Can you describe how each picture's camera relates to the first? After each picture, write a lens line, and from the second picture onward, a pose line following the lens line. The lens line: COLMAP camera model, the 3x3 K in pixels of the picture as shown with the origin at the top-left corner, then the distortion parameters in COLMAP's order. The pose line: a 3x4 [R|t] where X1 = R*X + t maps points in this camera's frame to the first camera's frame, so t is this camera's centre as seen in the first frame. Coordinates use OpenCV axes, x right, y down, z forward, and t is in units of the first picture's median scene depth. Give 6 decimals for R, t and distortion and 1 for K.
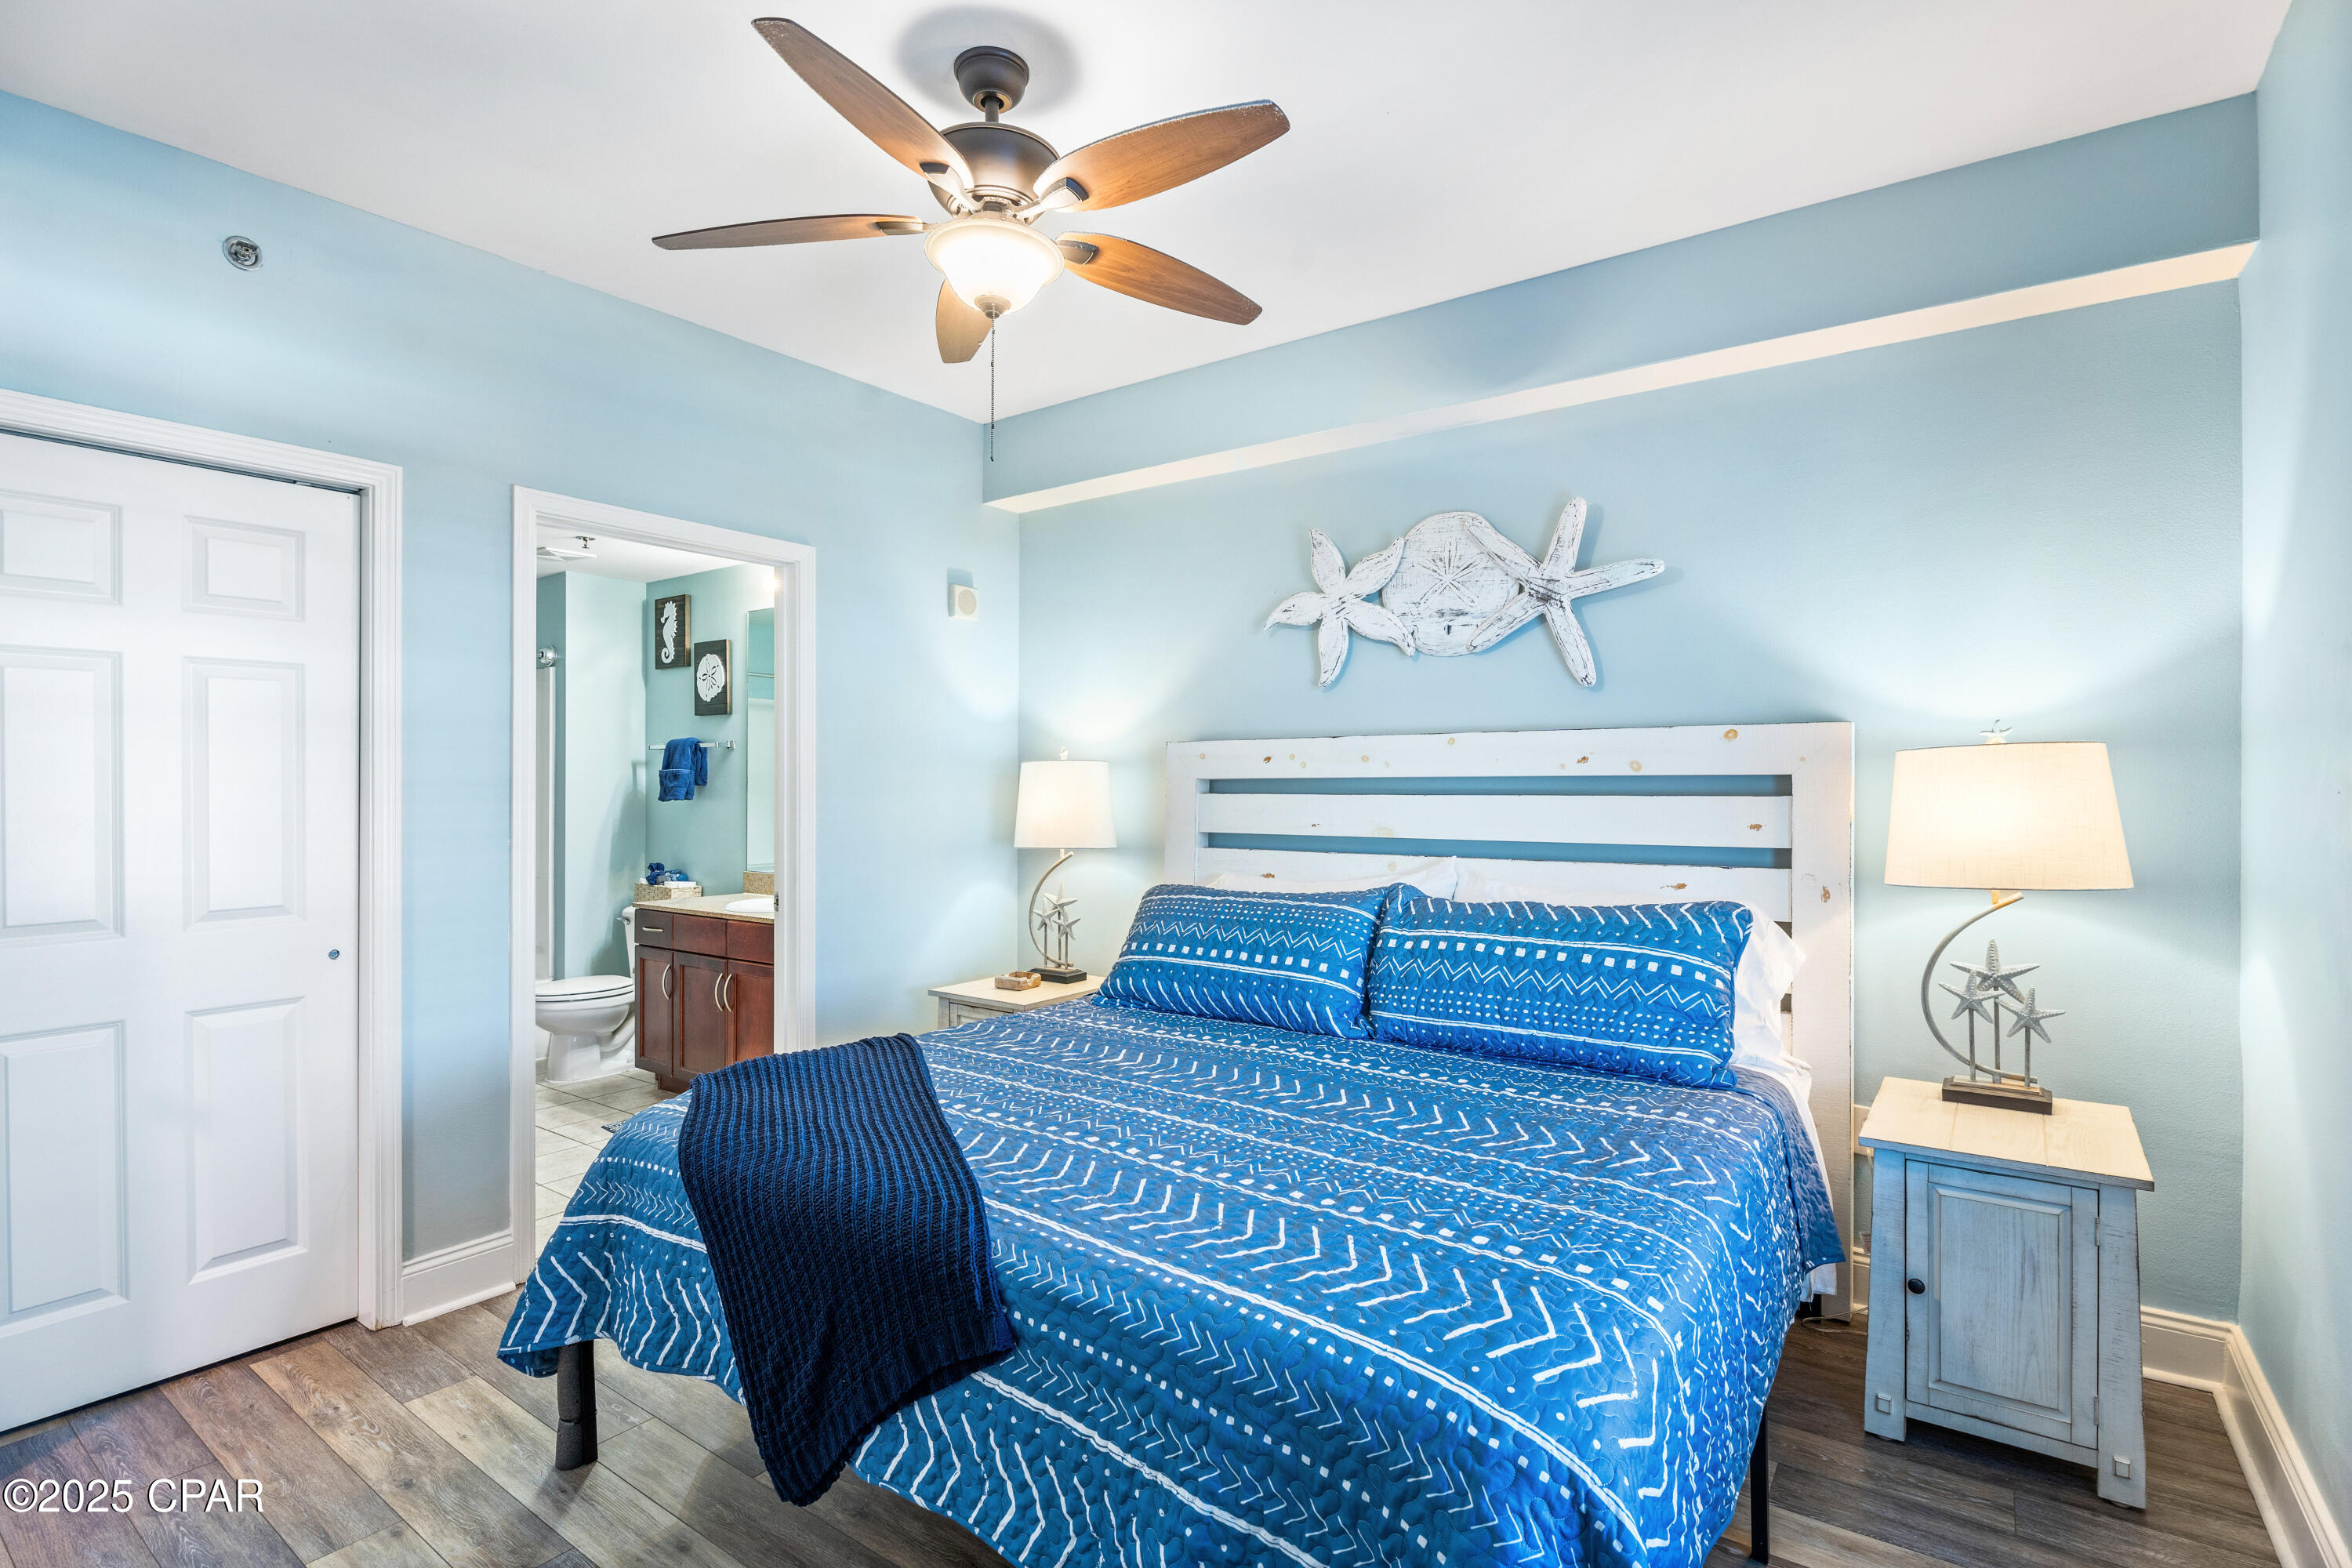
lens RADIAL K [[1110.1, 0, 1169.2], [0, 1110.1, 792.2], [0, 0, 1]] dist [-0.004120, -0.001411]
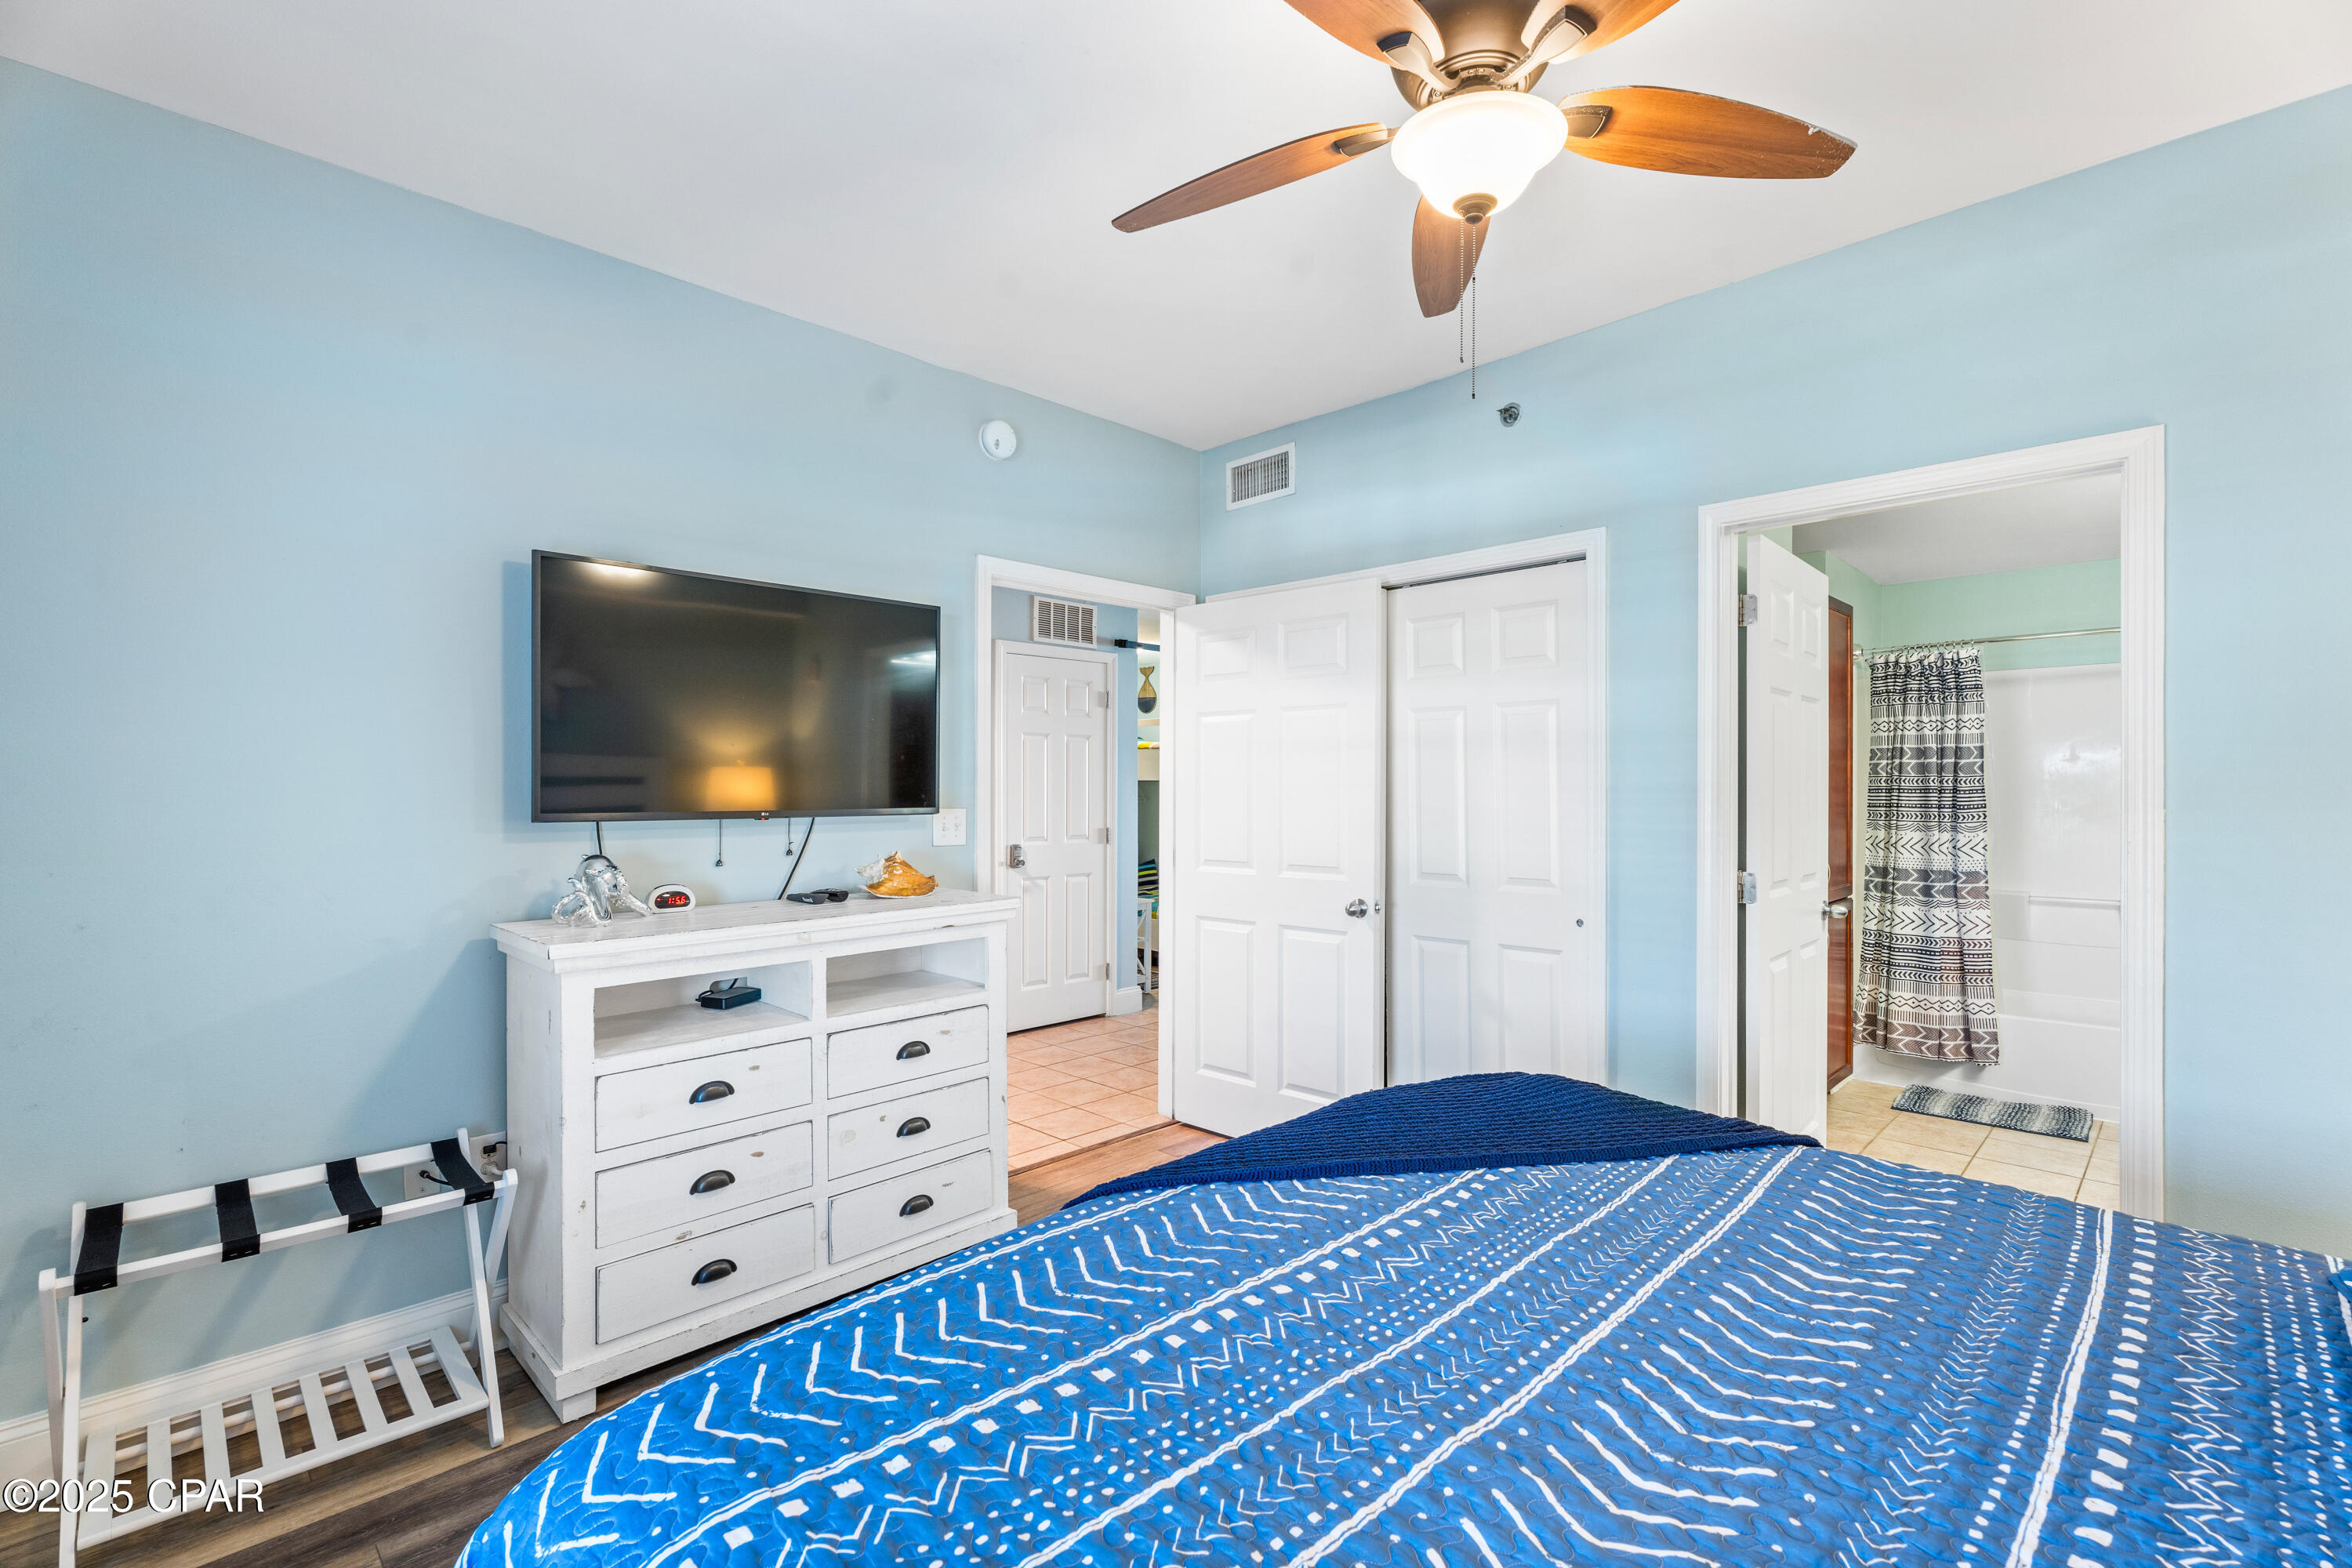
lens RADIAL K [[1059.2, 0, 1183.6], [0, 1059.2, 790.4], [0, 0, 1]] dist [0.005222, -0.000511]
pose [[-0.150087, -0.003766, -0.988666, 0.258483], [-0.004706, 0.999984, -0.003094, -0.001180], [0.988662, 0.004188, -0.150103, 0.366179]]
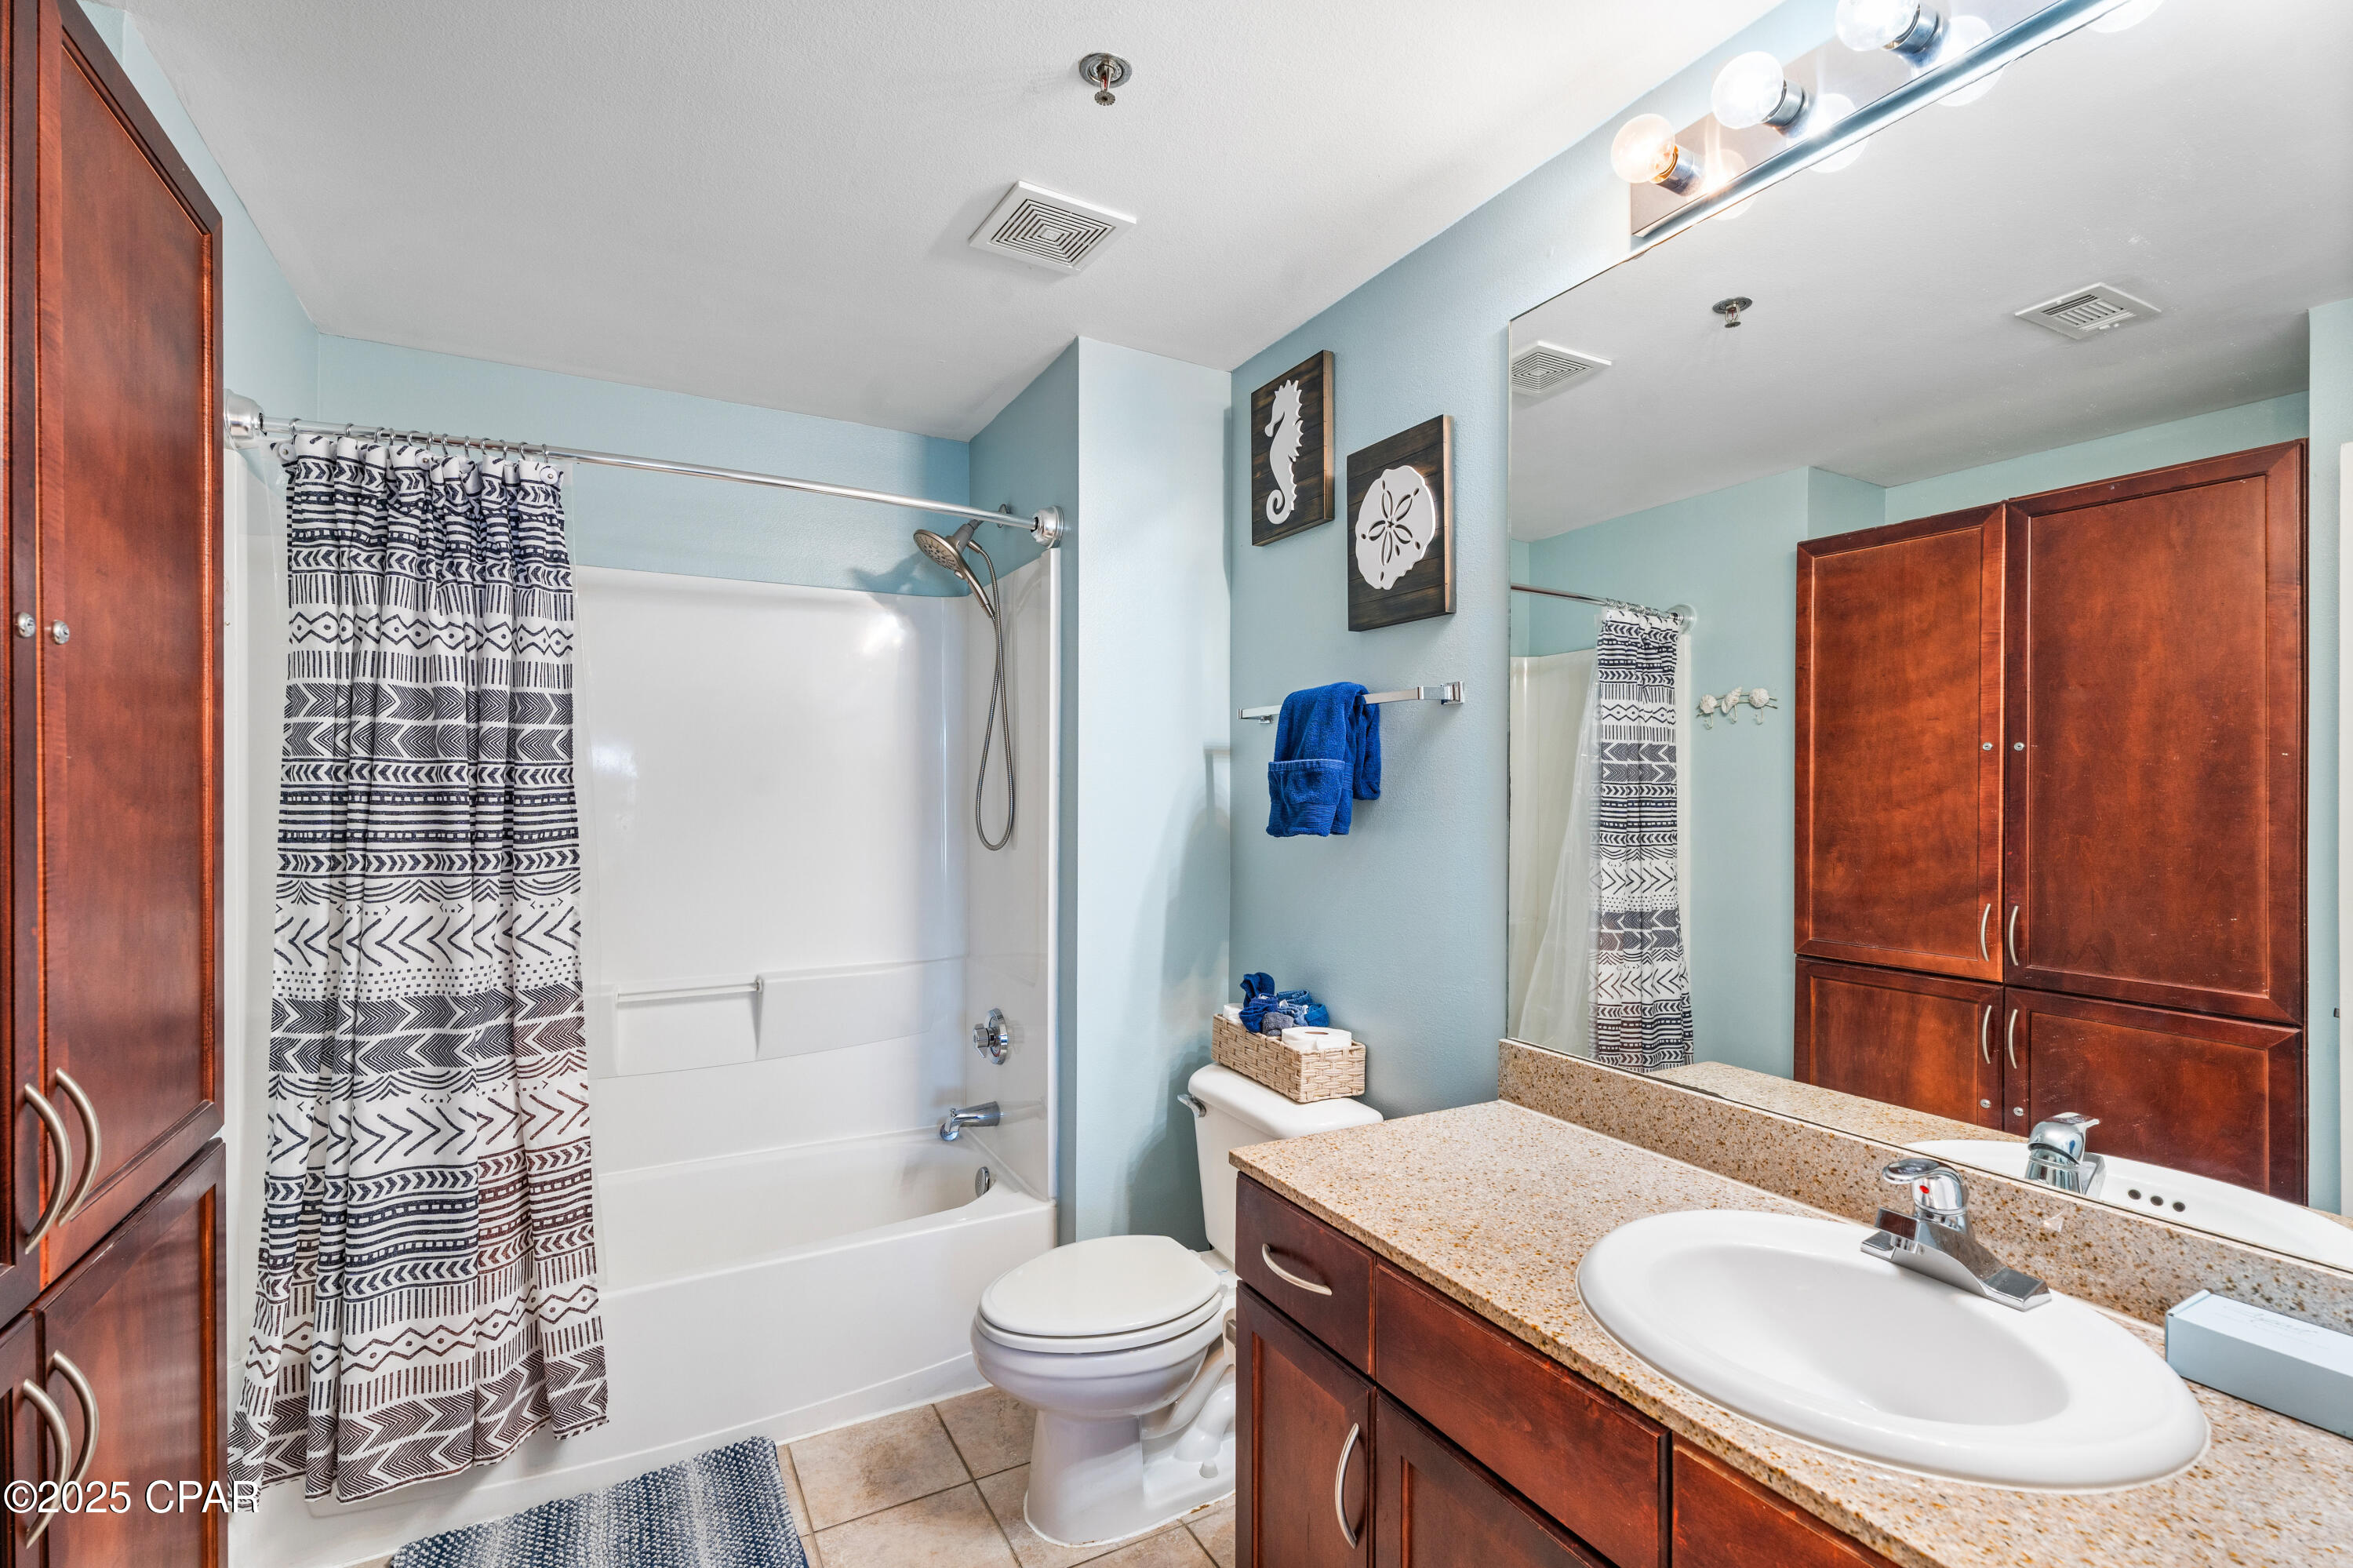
lens RADIAL K [[1059.7, 0, 1168.0], [0, 1059.7, 796.3], [0, 0, 1]] dist [0.005222, -0.000511]
pose [[0.901344, 0.002039, -0.433099, -0.322737], [-0.001378, 0.999997, 0.001840, -0.007956], [0.433102, -0.001062, 0.901344, 0.624820]]
